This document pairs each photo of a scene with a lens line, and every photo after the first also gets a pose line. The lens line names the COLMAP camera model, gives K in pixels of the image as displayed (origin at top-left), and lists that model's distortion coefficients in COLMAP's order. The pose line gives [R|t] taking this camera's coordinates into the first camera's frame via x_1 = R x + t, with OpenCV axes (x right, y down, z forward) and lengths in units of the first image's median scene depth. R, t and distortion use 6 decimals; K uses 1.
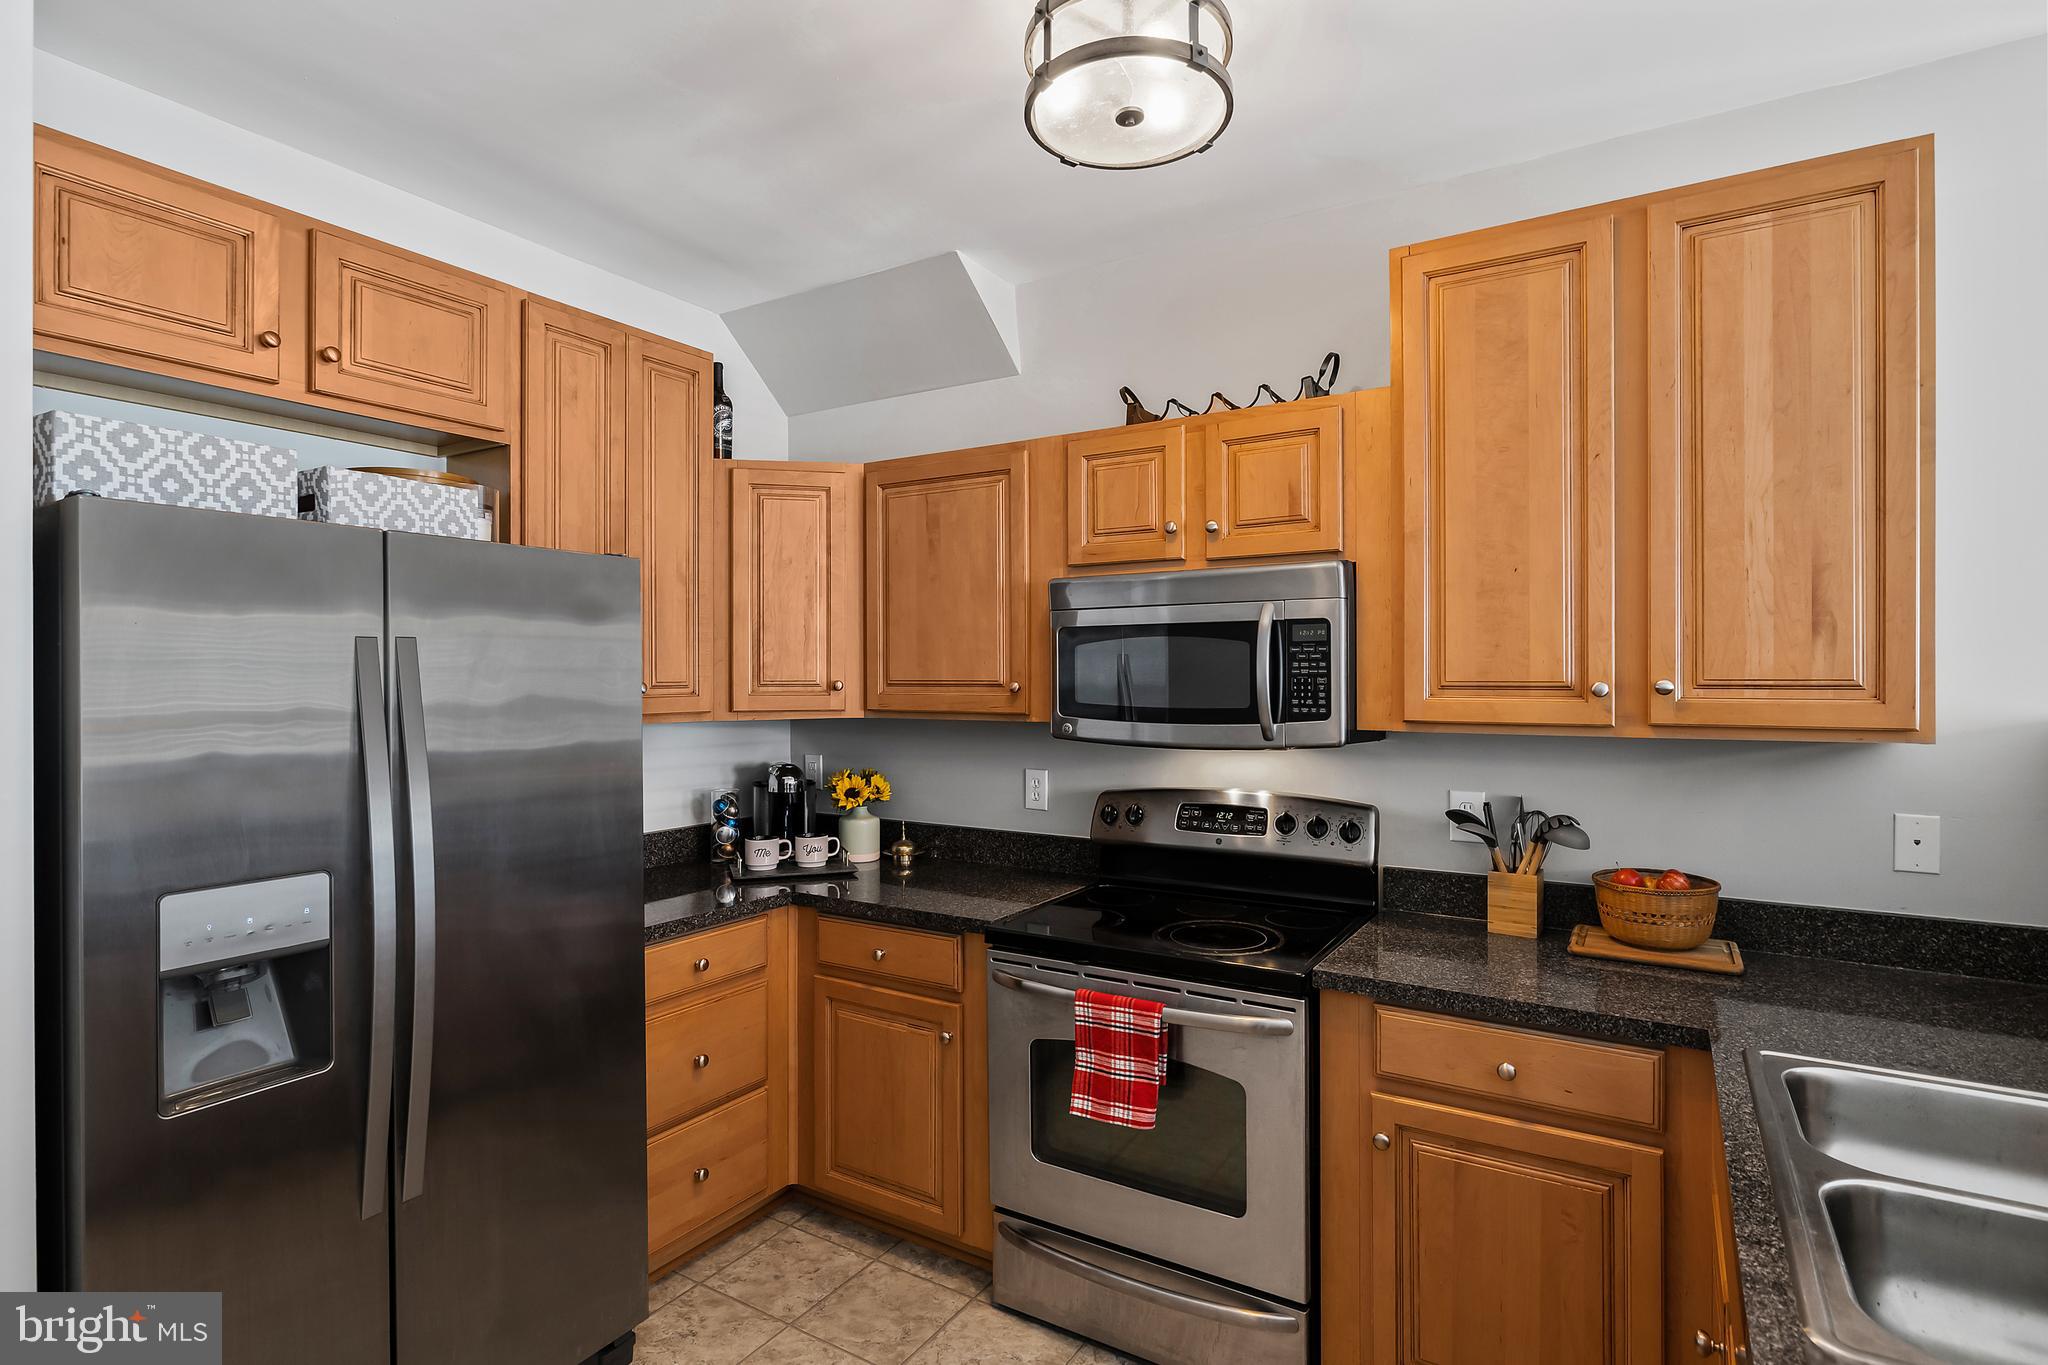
lens RADIAL K [[1011.3, 0, 1024.6], [0, 1011.3, 675.9], [0, 0, 1]] dist [-0.003459, 0.001980]
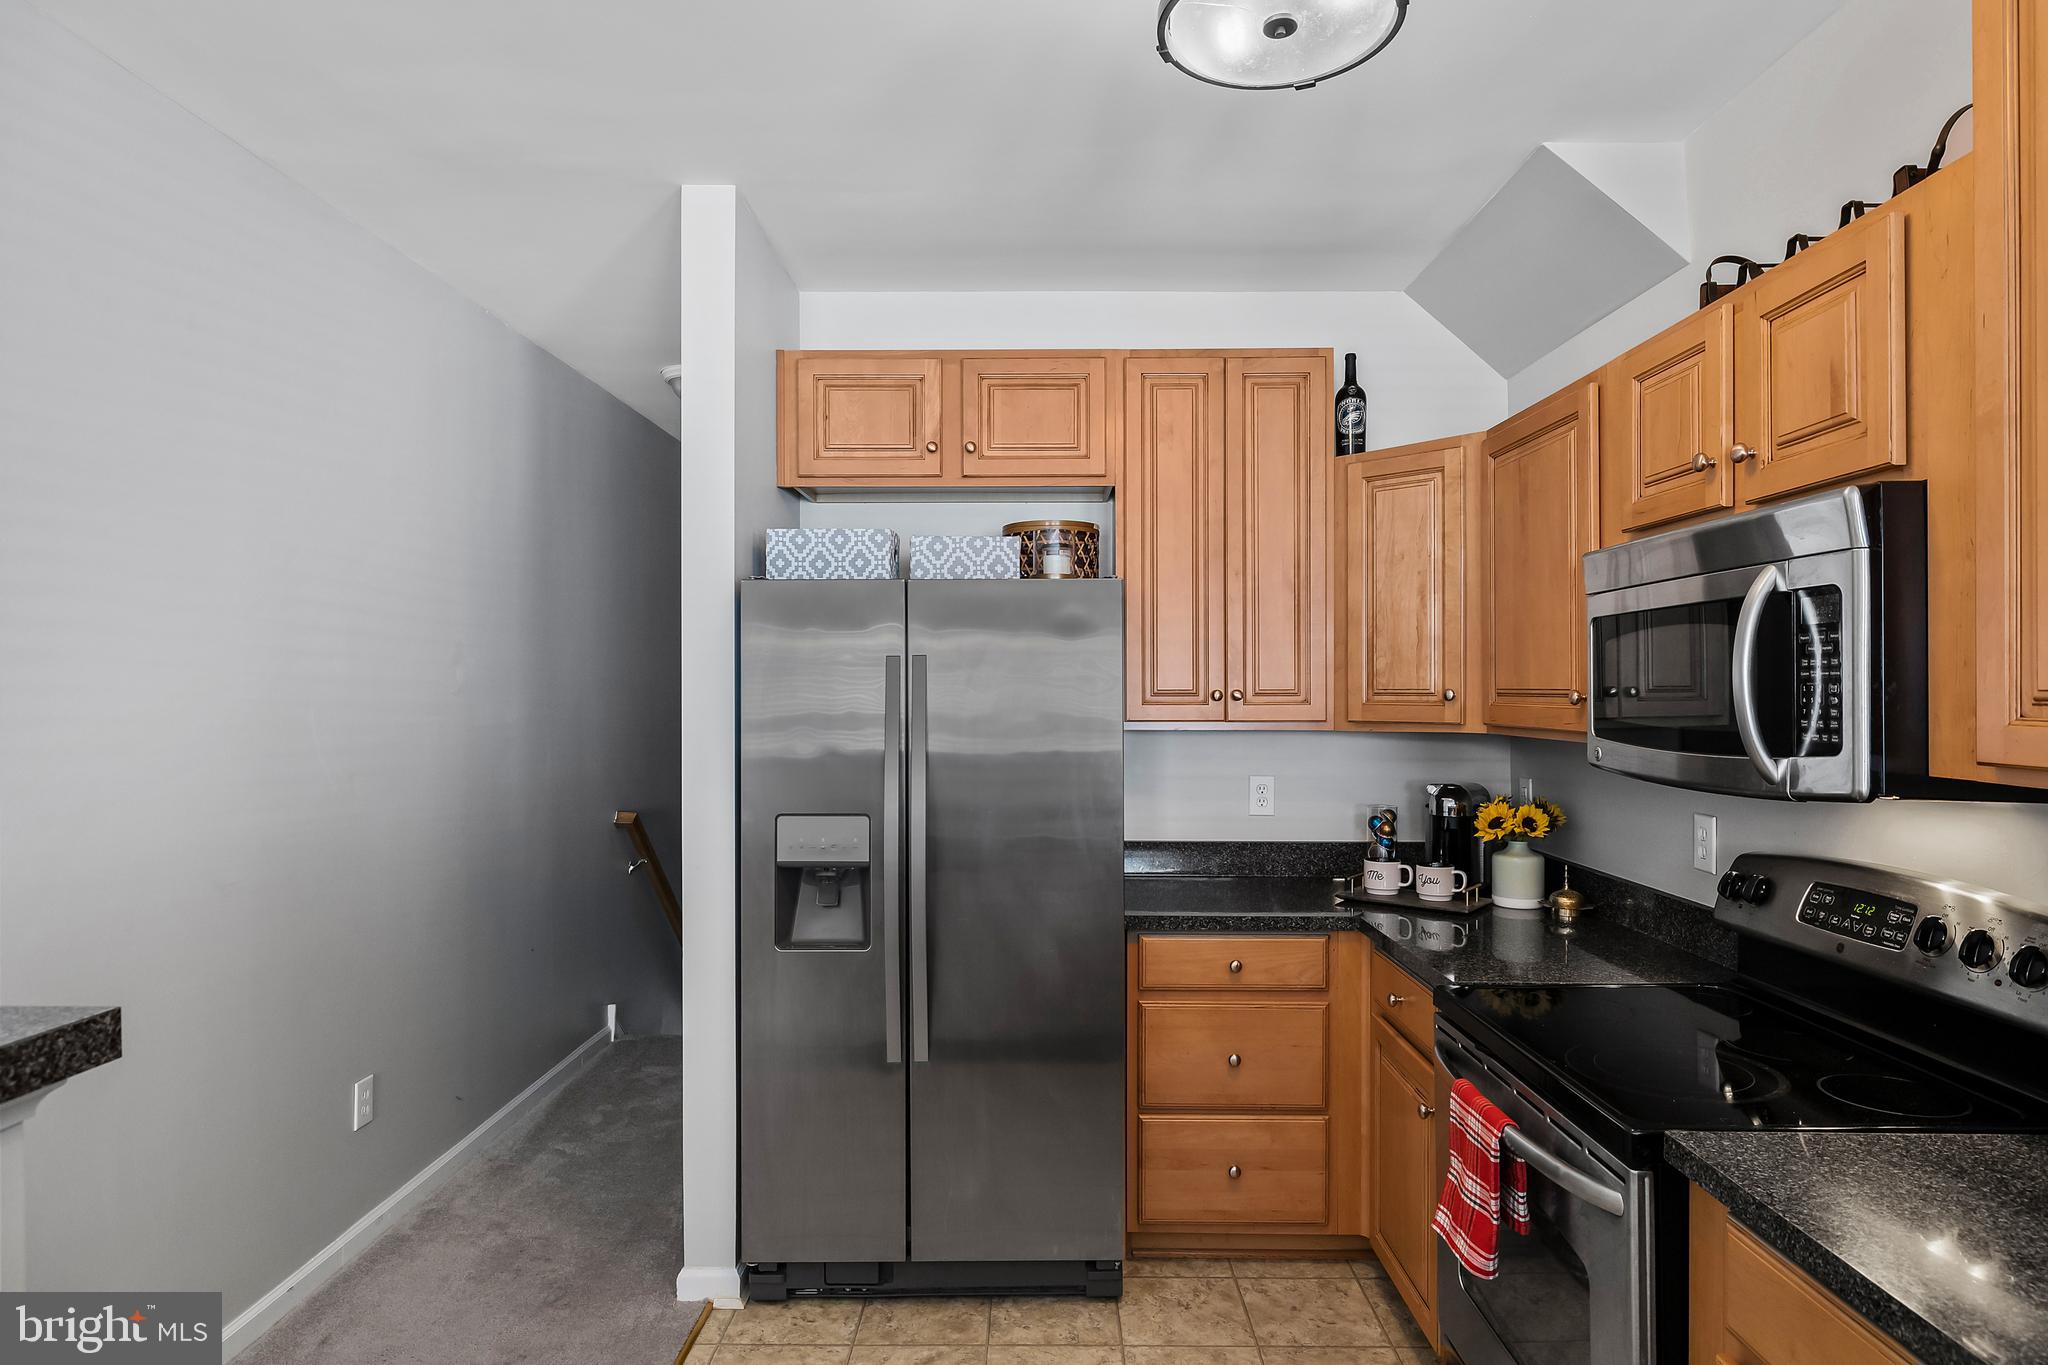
lens RADIAL K [[1159.6, 0, 1026.4], [0, 1159.6, 688.3], [0, 0, 1]] dist [0.003942, 0.002478]
pose [[0.518355, 0.001593, -0.855164, 0.580825], [0.000038, 0.999998, 0.001886, 0.002801], [0.855166, -0.001010, 0.518354, 0.214131]]
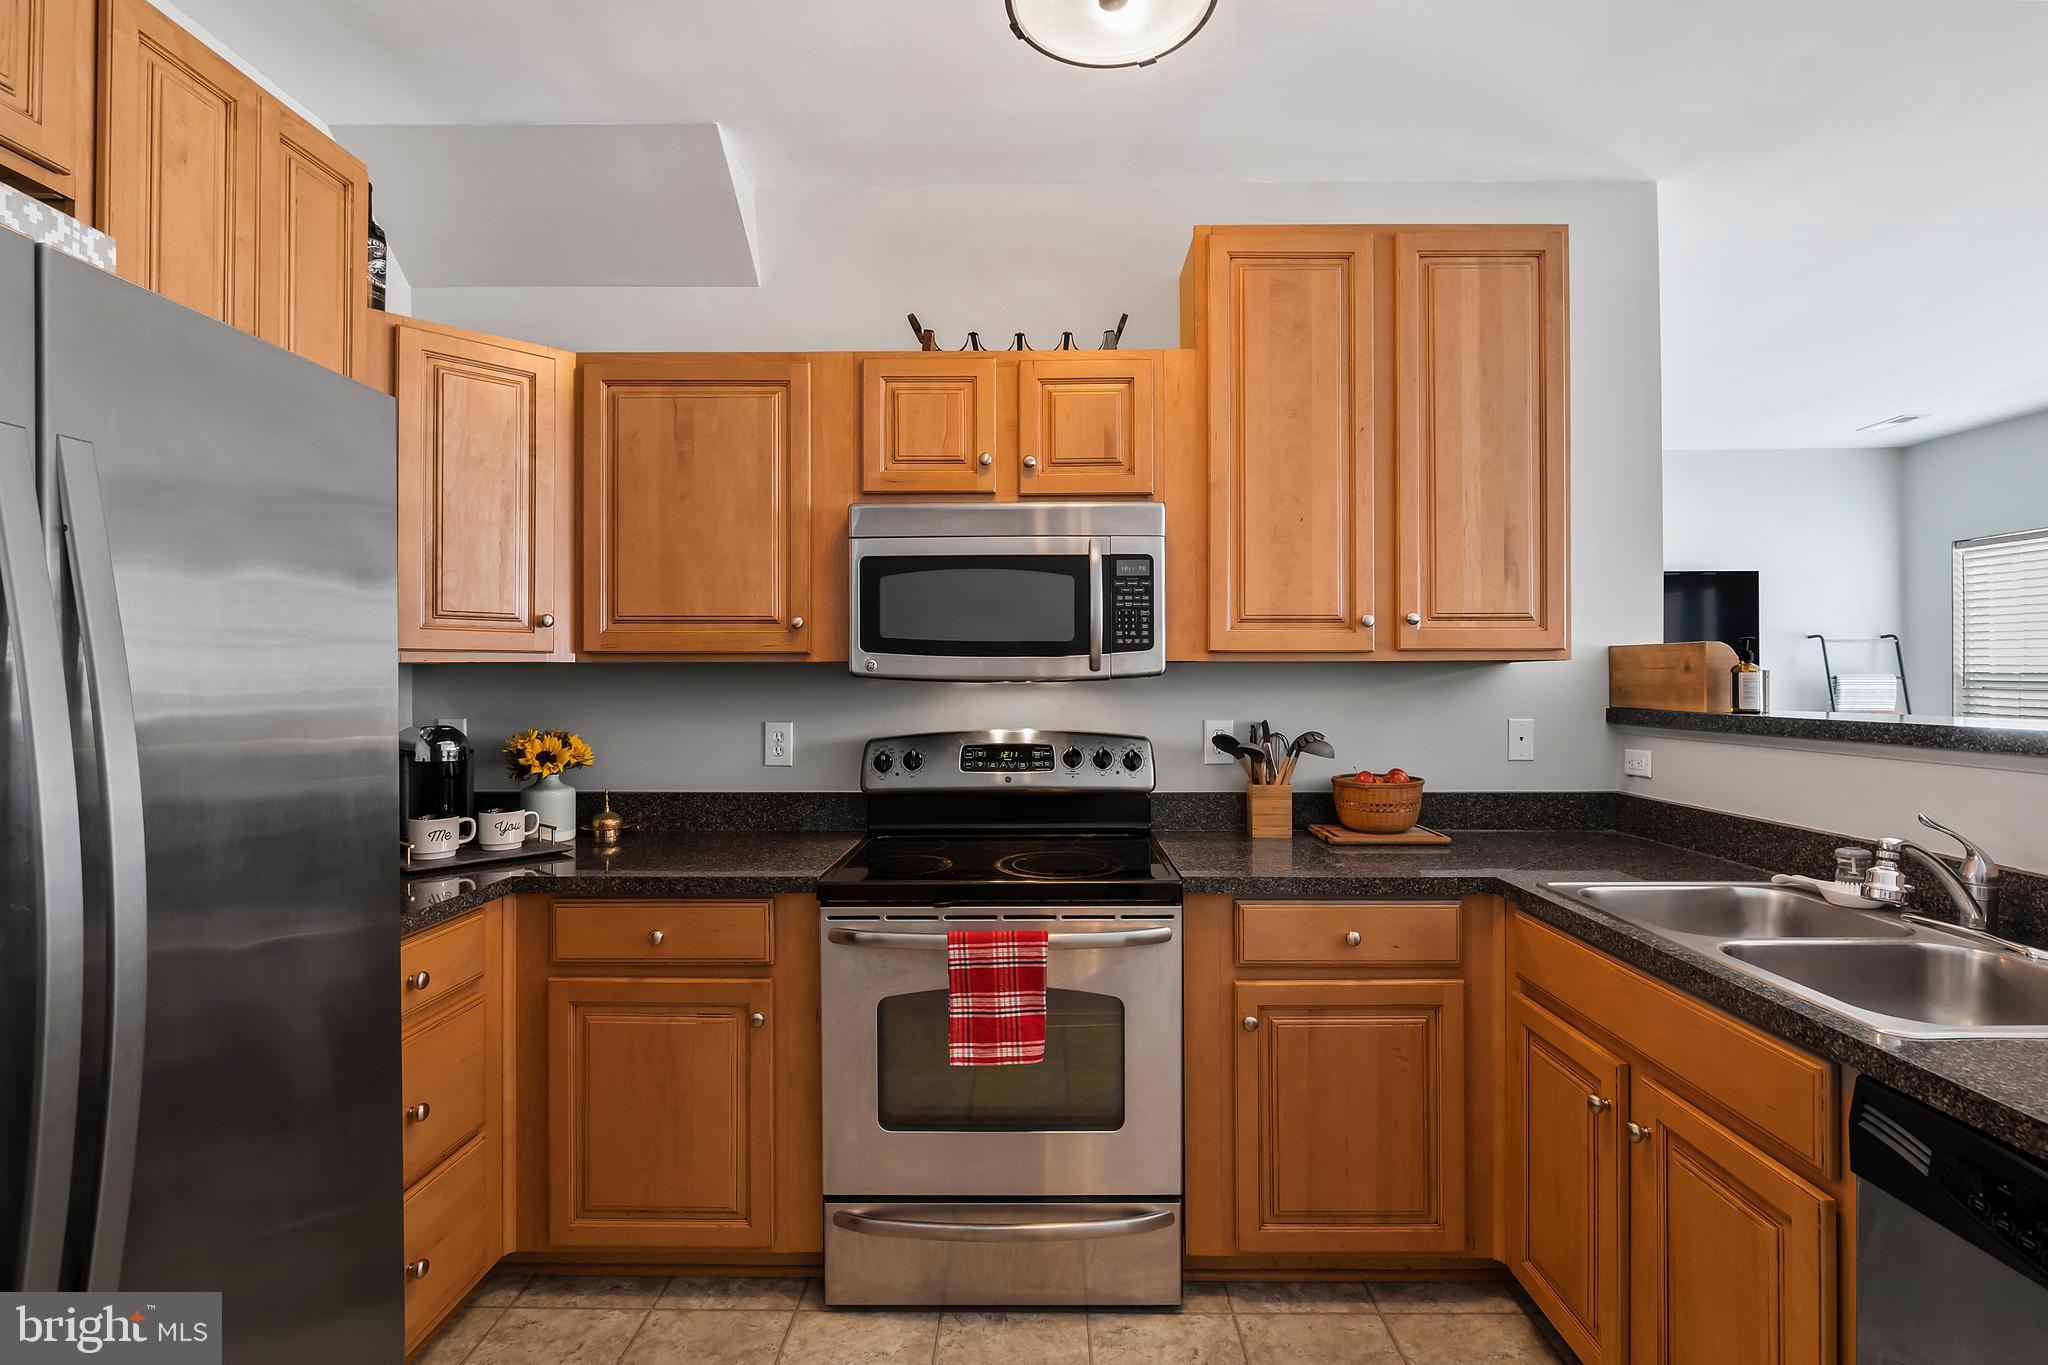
lens RADIAL K [[956.7, 0, 1029.2], [0, 956.7, 675.1], [0, 0, 1]] dist [-0.009232, 0.003975]
pose [[0.855658, 0.004062, 0.517525, -0.303240], [-0.000816, 0.999979, -0.006501, 0.070189], [-0.517540, 0.005141, 0.855643, 0.184074]]
